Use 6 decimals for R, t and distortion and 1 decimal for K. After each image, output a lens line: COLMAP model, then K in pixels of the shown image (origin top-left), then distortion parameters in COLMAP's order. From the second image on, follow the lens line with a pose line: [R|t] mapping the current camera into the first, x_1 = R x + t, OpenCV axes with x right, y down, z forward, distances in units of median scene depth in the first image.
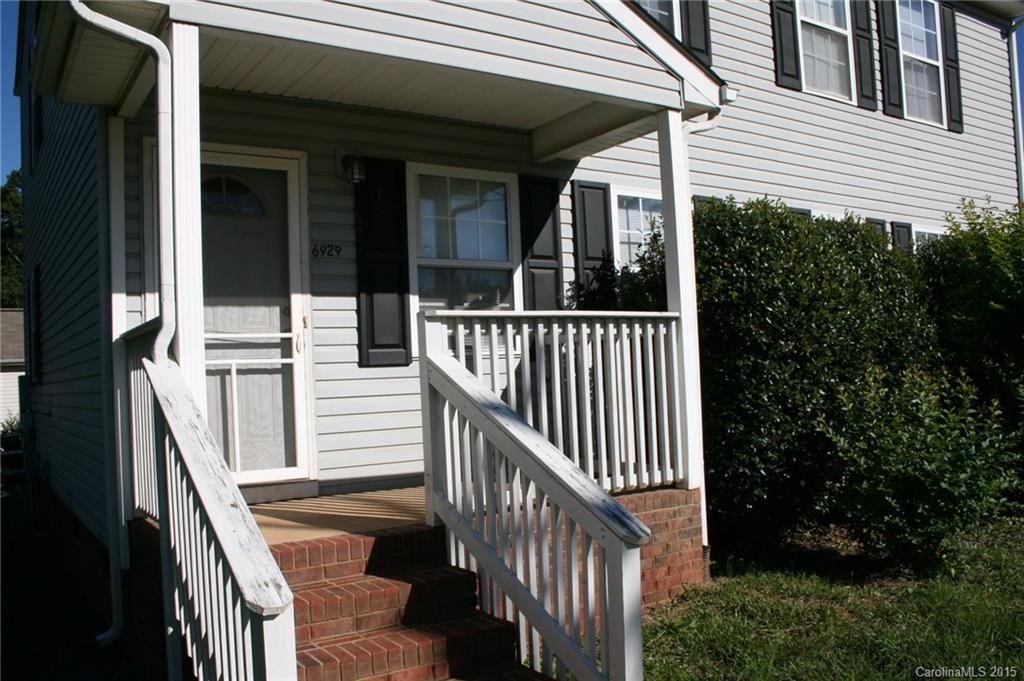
lens RADIAL K [[861.4, 0, 506.5], [0, 861.4, 344.0], [0, 0, 1]] dist [-0.148198, 0.110072]
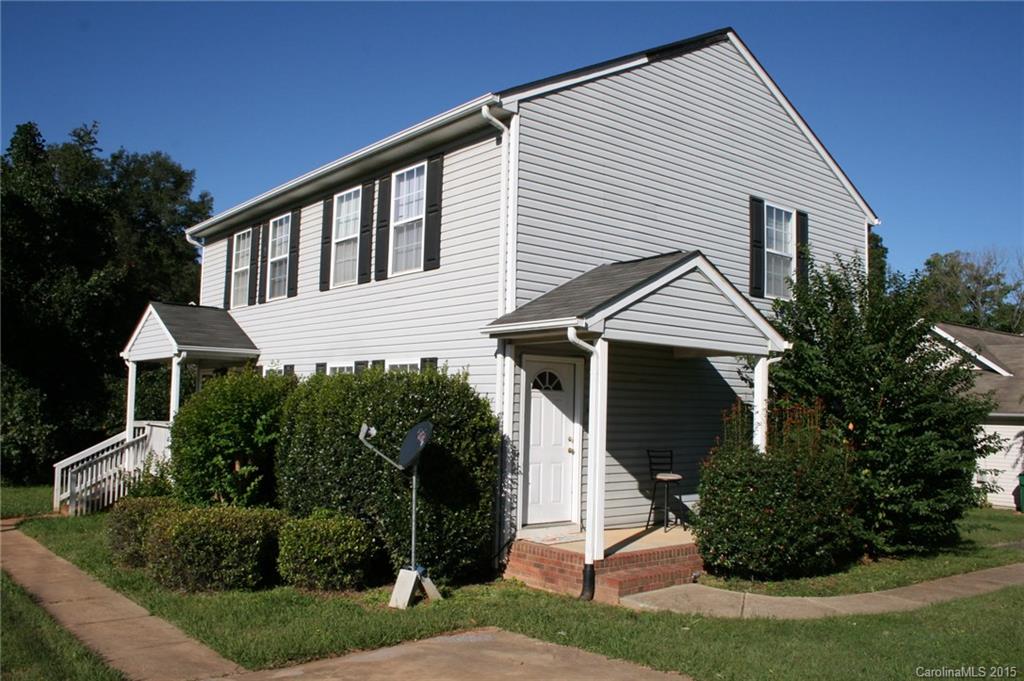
lens RADIAL K [[861.4, 0, 515.4], [0, 861.4, 346.4], [0, 0, 1]] dist [-0.148198, 0.110072]
pose [[0.106886, -0.027497, -0.993891, 3.480941], [0.006608, 0.999615, -0.026945, -0.239001], [0.994249, -0.003688, 0.107027, 1.998773]]
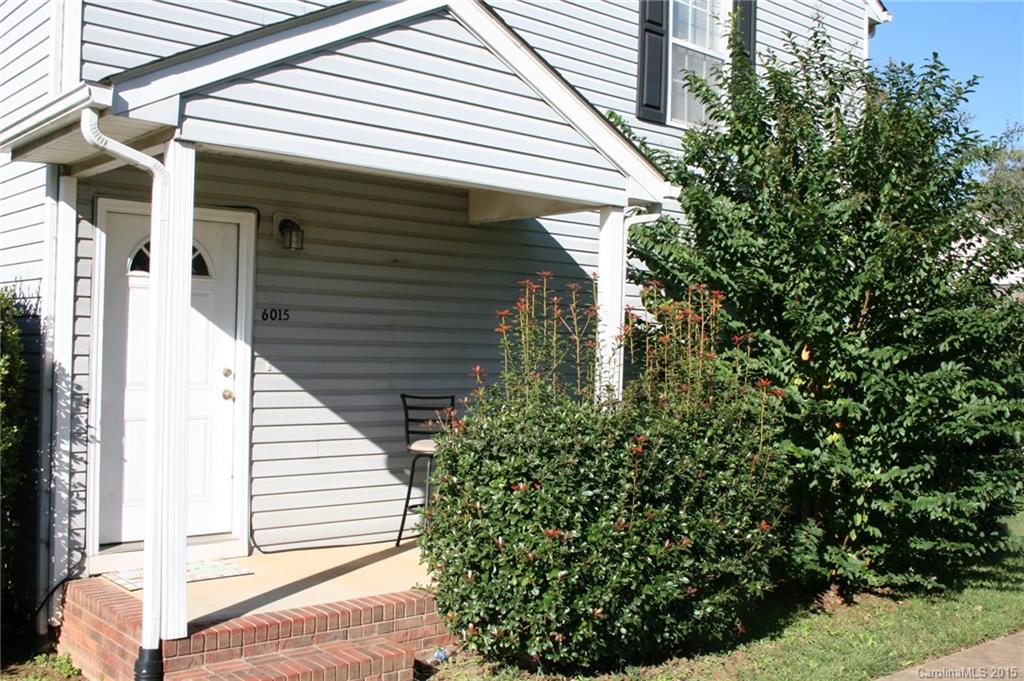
lens RADIAL K [[1050.4, 0, 512.4], [0, 1050.4, 343.2], [0, 0, 1]] dist [-0.080402, 0.000000]
pose [[0.134712, 0.042758, -0.989962, 2.684841], [0.004802, 0.999029, 0.043803, -0.154671], [0.990873, -0.010655, 0.134376, 2.561873]]
